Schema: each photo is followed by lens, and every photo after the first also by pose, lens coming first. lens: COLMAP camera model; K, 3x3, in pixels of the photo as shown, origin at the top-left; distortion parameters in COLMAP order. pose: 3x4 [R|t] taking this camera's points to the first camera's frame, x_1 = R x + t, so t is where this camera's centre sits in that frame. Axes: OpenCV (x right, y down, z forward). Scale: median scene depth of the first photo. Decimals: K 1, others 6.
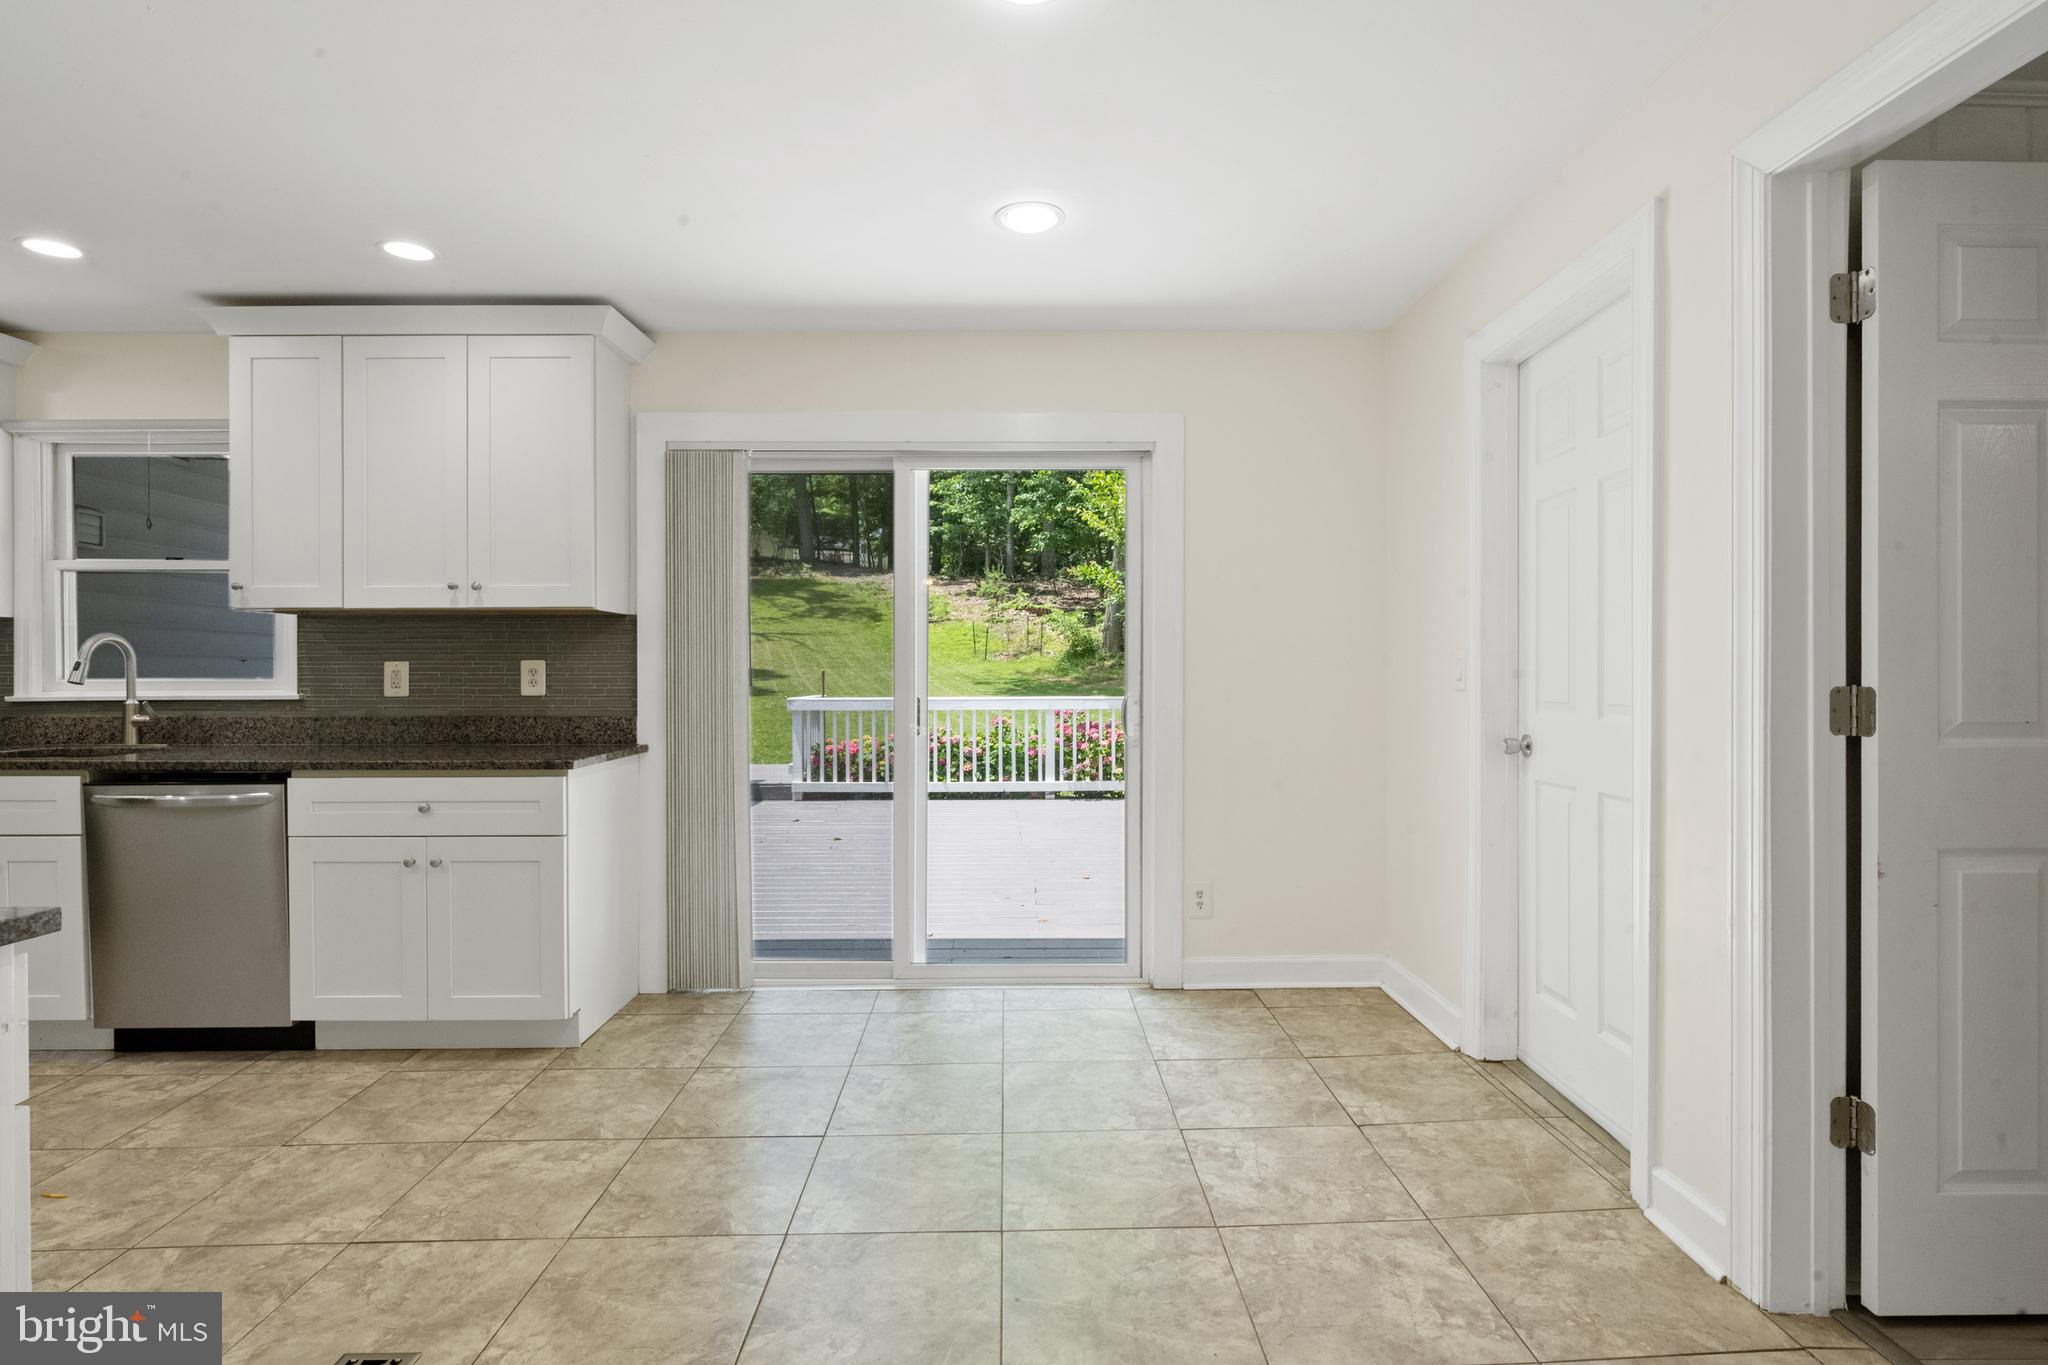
lens RADIAL K [[1035.8, 0, 1026.1], [0, 1035.8, 674.8], [0, 0, 1]] dist [-0.001610, -0.000602]
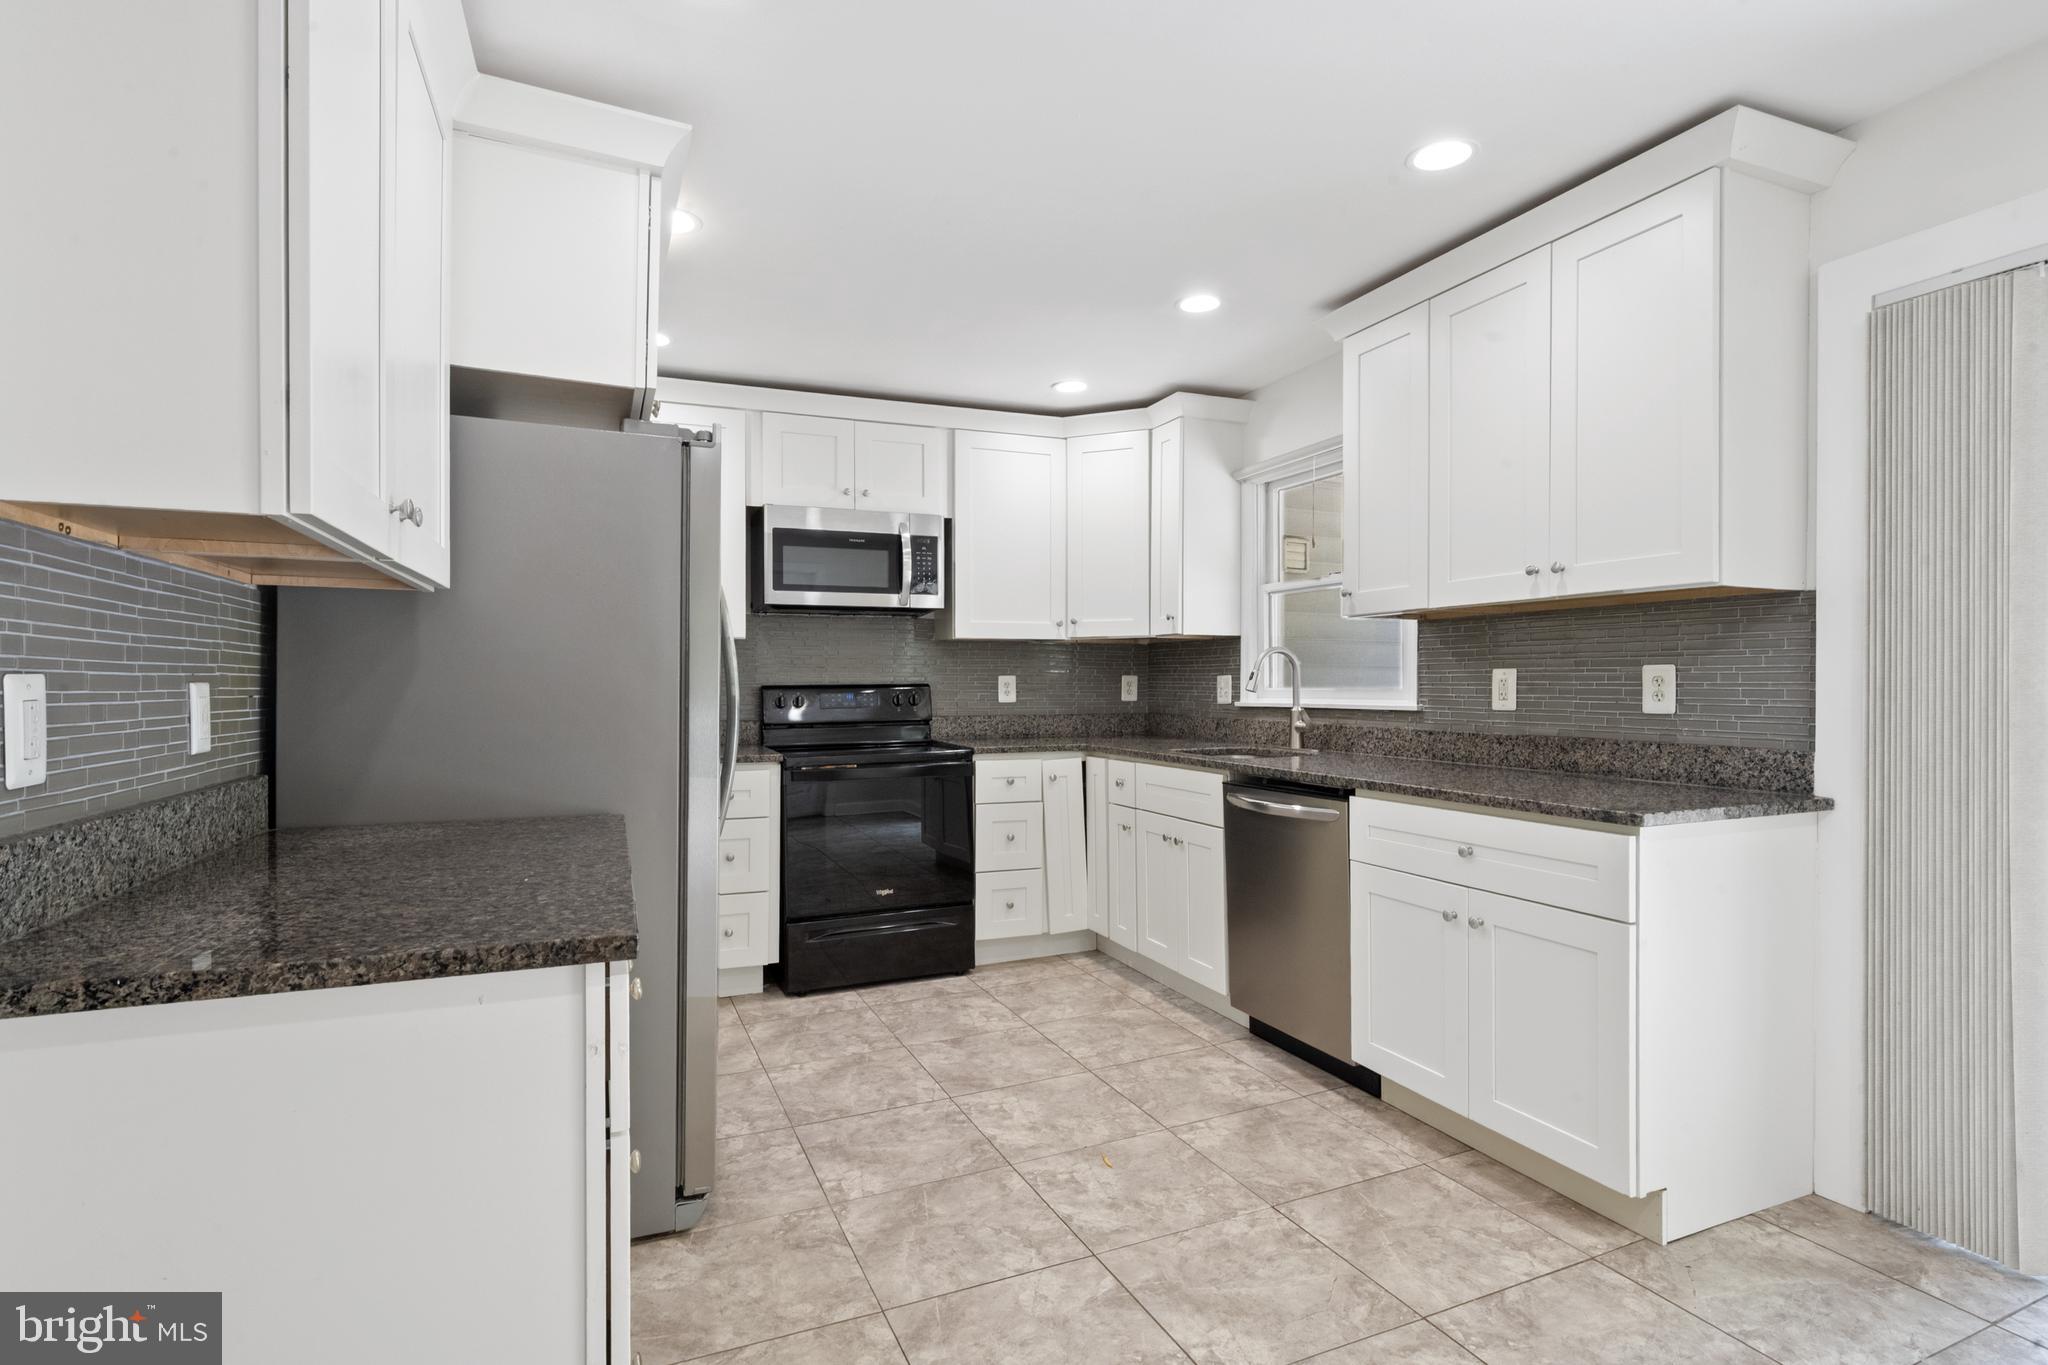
lens RADIAL K [[1019.9, 0, 1028.1], [0, 1019.9, 689.5], [0, 0, 1]] dist [-0.001351, 0.000497]
pose [[0.386132, 0.006577, -0.922420, 0.009897], [-0.003757, 0.999977, 0.005558, 0.000929], [0.922436, 0.001319, 0.386148, 0.325427]]
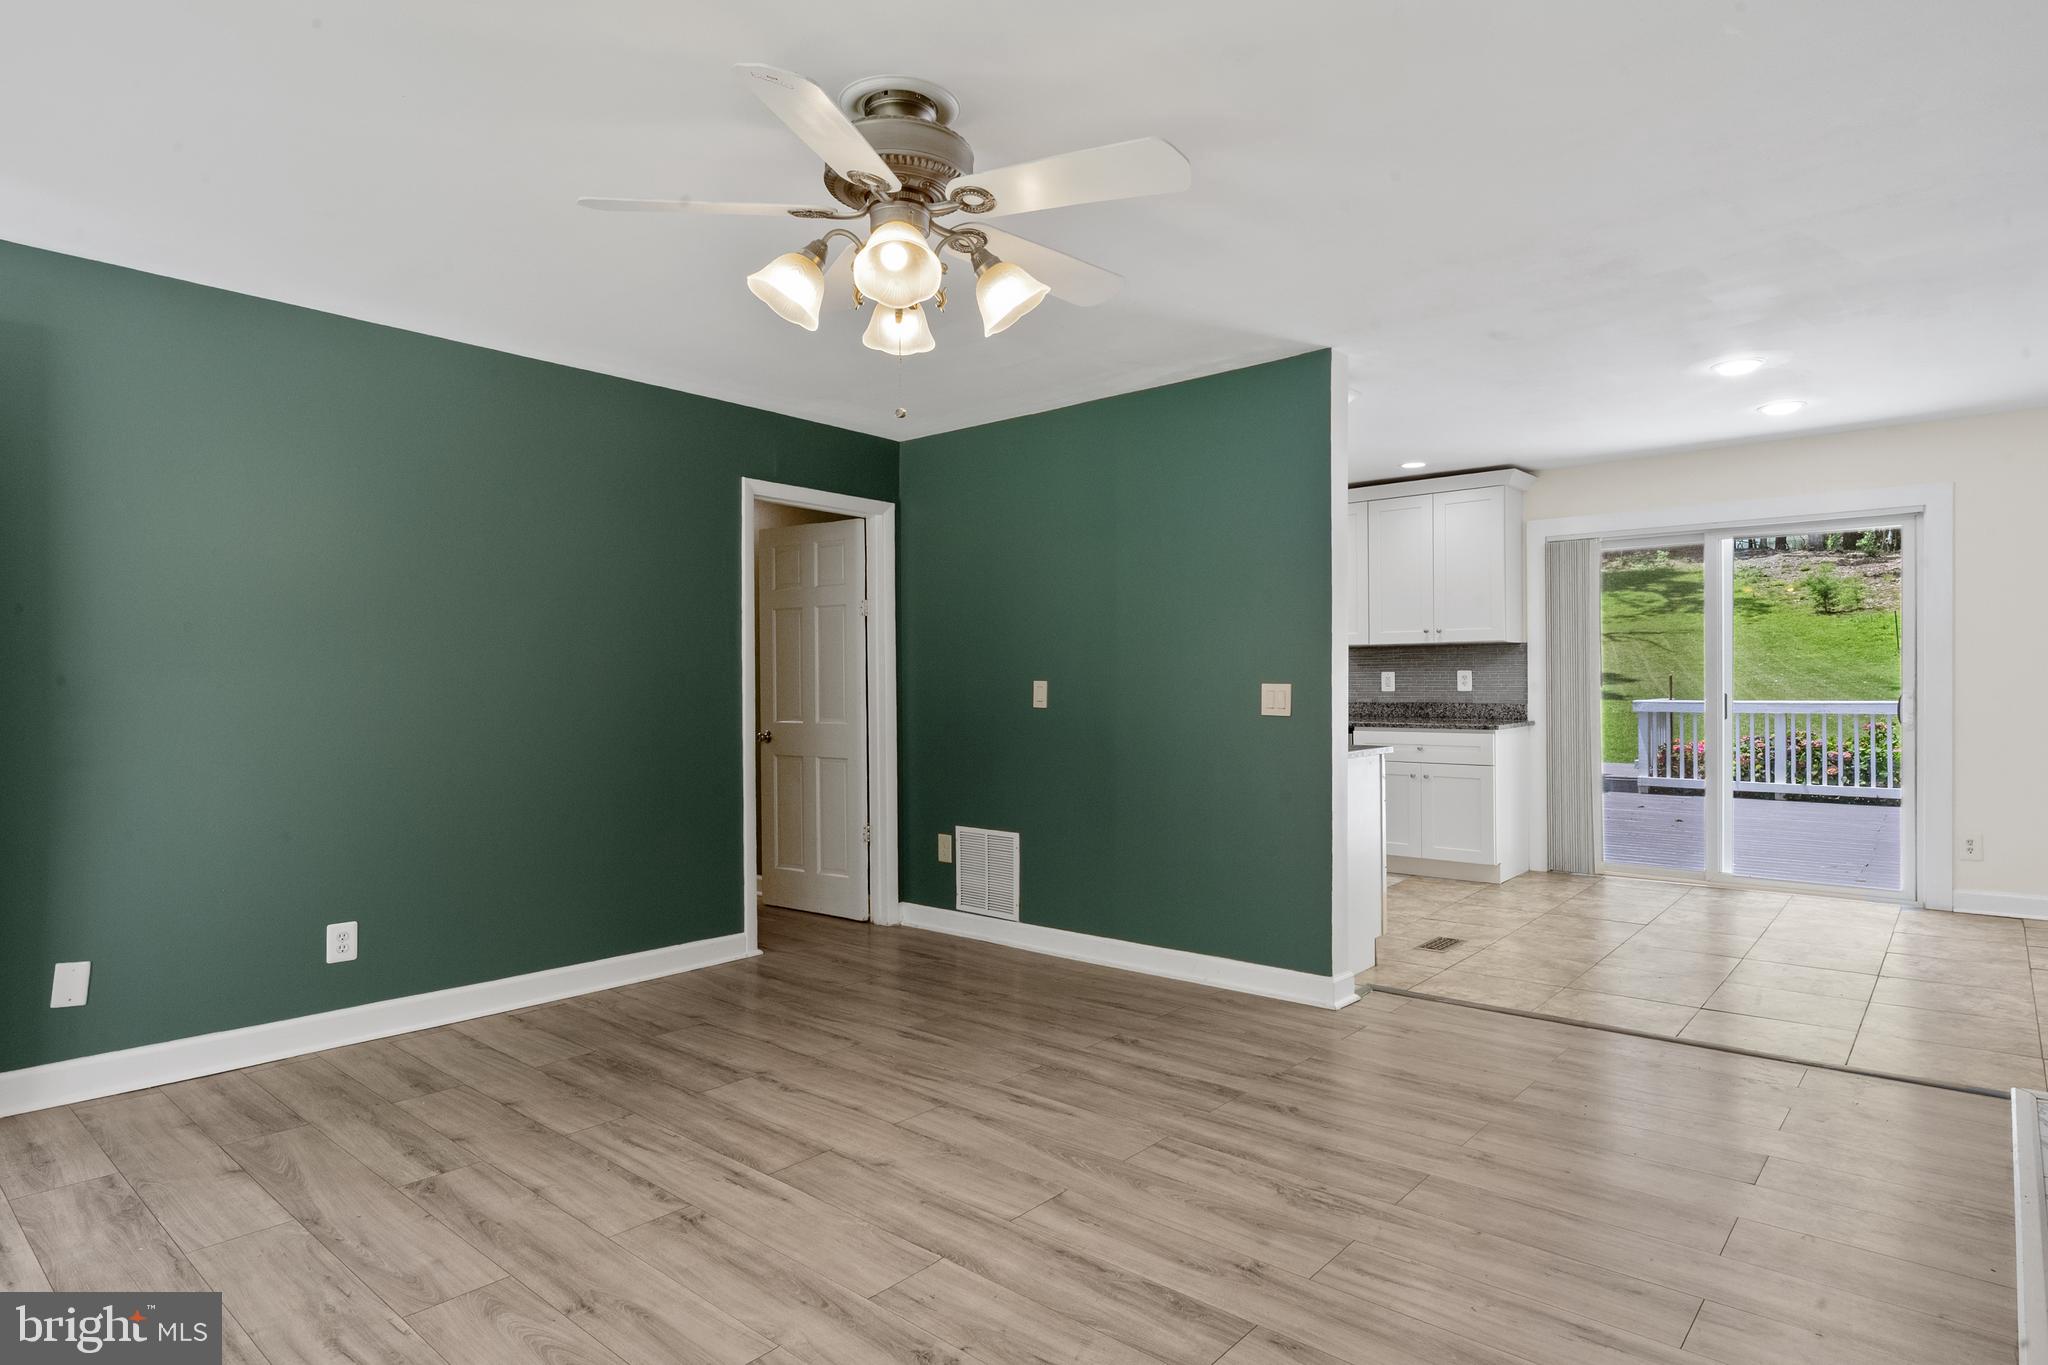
lens RADIAL K [[1127.1, 0, 1024.0], [0, 1127.1, 682.5], [0, 0, 1]] dist [-0.000661, -0.000050]
pose [[0.747486, -0.001887, -0.664275, 0.225497], [0.002667, 0.999996, 0.000161, 0.003517], [0.664272, -0.001892, 0.747488, -0.904130]]
